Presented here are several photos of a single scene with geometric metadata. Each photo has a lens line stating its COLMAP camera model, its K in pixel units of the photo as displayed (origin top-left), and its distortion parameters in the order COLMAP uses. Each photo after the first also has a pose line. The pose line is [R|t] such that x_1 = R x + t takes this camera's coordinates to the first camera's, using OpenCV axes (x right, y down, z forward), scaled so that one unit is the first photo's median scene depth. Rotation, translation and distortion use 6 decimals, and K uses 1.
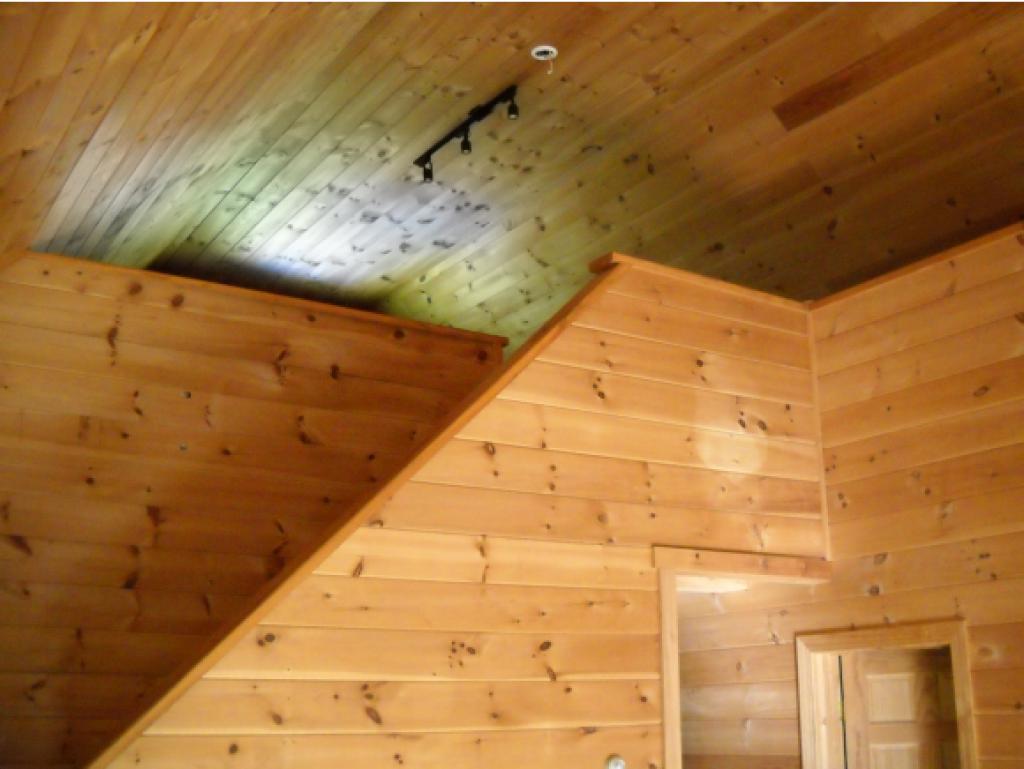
lens RADIAL K [[1186.9, 0, 512.0], [0, 1186.9, 384.5], [0, 0, 1]] dist [-0.235906, 0.161547]
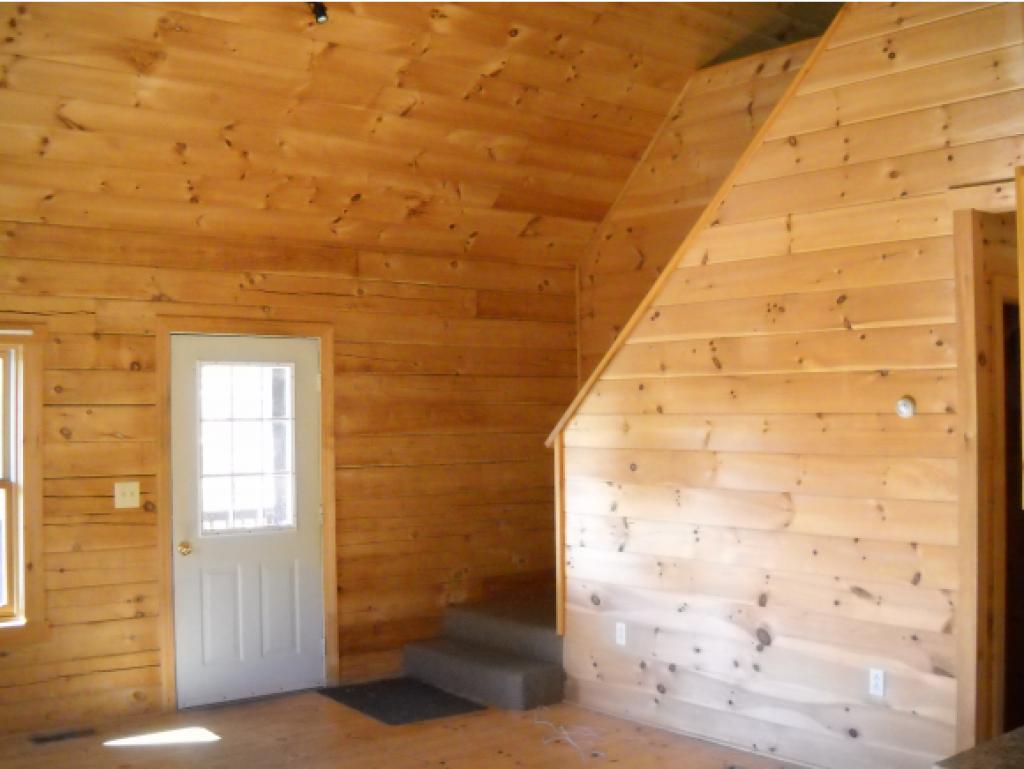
lens RADIAL K [[1186.9, 0, 512.0], [0, 1186.9, 384.5], [0, 0, 1]] dist [-0.235906, 0.161547]
pose [[0.087354, -0.005138, -0.996164, 1.187418], [0.265036, 0.964065, 0.018269, 0.205911], [0.960273, -0.265615, 0.085577, 0.599000]]
